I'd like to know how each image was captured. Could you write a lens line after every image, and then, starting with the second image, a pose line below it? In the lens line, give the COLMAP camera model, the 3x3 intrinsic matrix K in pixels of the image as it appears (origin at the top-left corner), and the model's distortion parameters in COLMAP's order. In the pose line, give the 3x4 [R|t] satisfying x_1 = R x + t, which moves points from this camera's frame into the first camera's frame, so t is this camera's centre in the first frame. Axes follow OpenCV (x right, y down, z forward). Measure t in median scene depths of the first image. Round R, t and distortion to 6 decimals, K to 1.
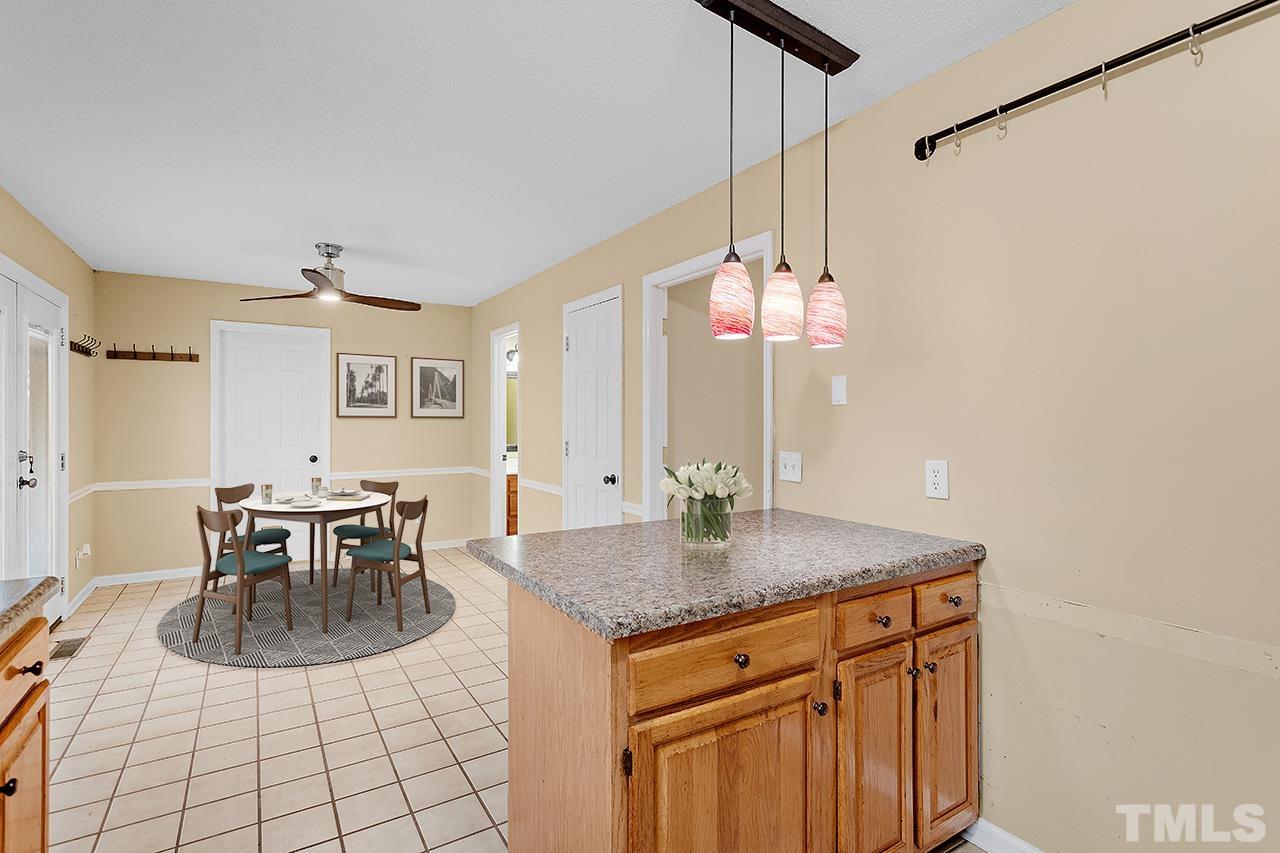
lens RADIAL K [[618.0, 0, 640.1], [0, 618.0, 421.6], [0, 0, 1]] dist [0.002861, 0.002694]
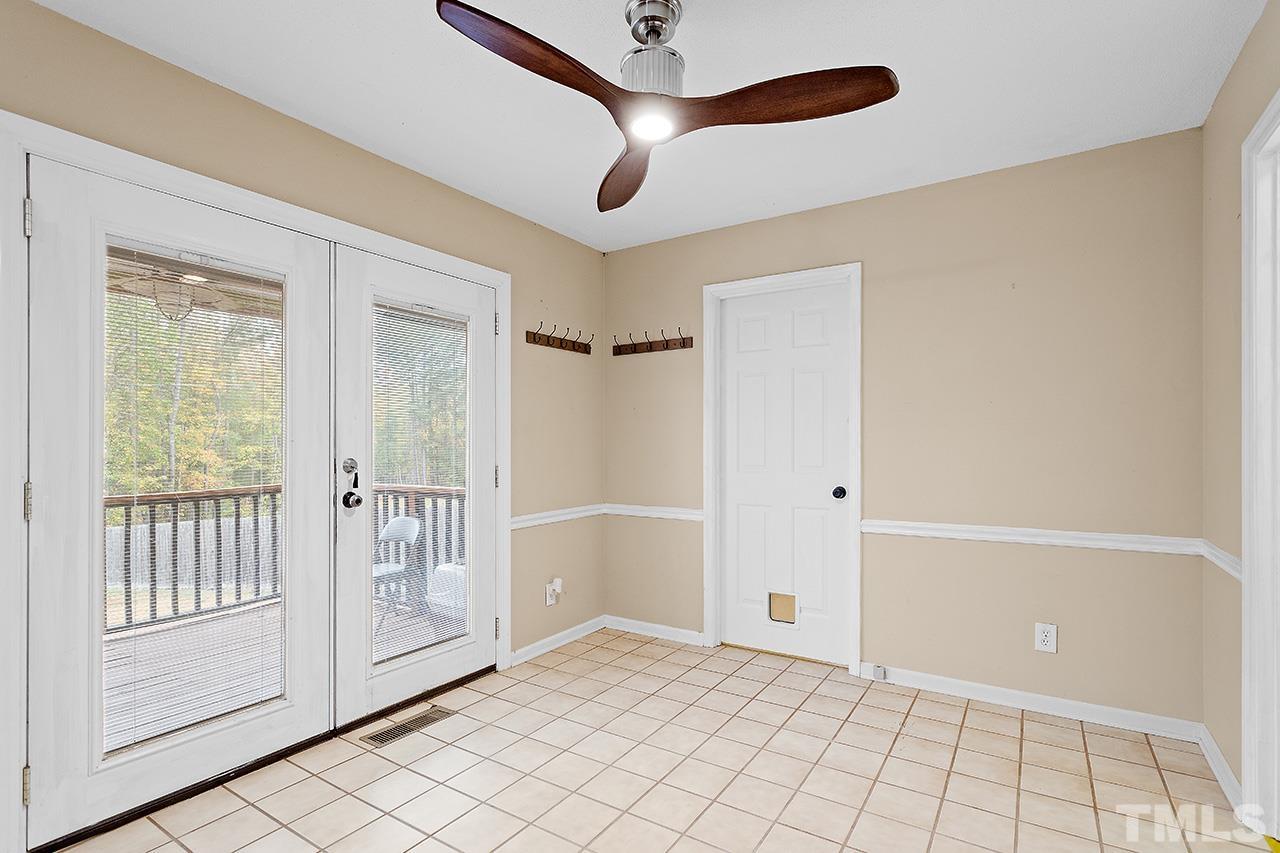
lens RADIAL K [[618.0, 0, 627.9], [0, 618.0, 446.6], [0, 0, 1]] dist [0.002861, 0.002694]
pose [[0.420098, -0.000708, -0.907479, -0.120571], [-0.000980, 0.999999, -0.001234, 0.026096], [0.907478, 0.001408, 0.420097, 0.832244]]
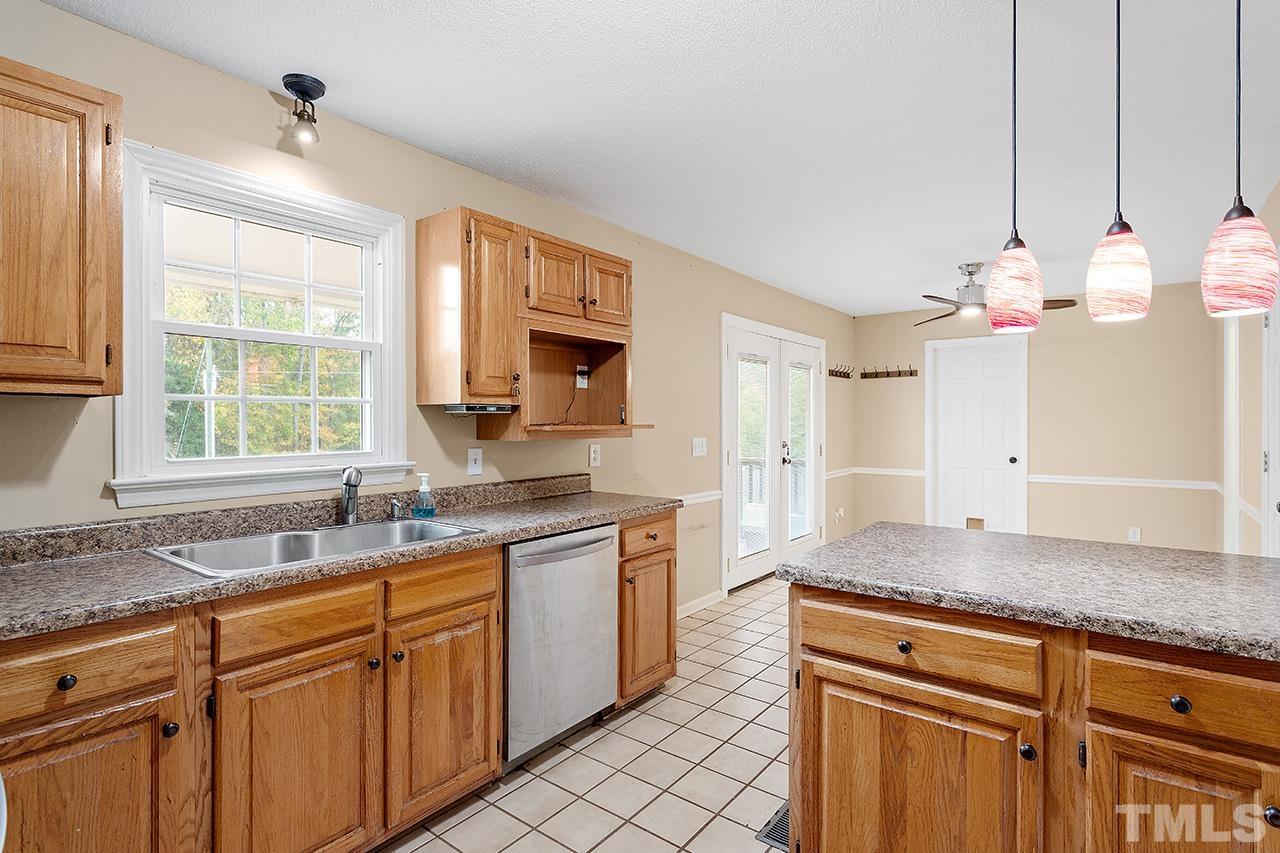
lens RADIAL K [[618.0, 0, 644.7], [0, 618.0, 422.1], [0, 0, 1]] dist [0.002861, 0.002694]
pose [[0.354632, -0.002030, -0.935004, 0.333684], [-0.002114, 0.999993, -0.002973, 0.000836], [0.935003, 0.003031, 0.354626, 0.065866]]
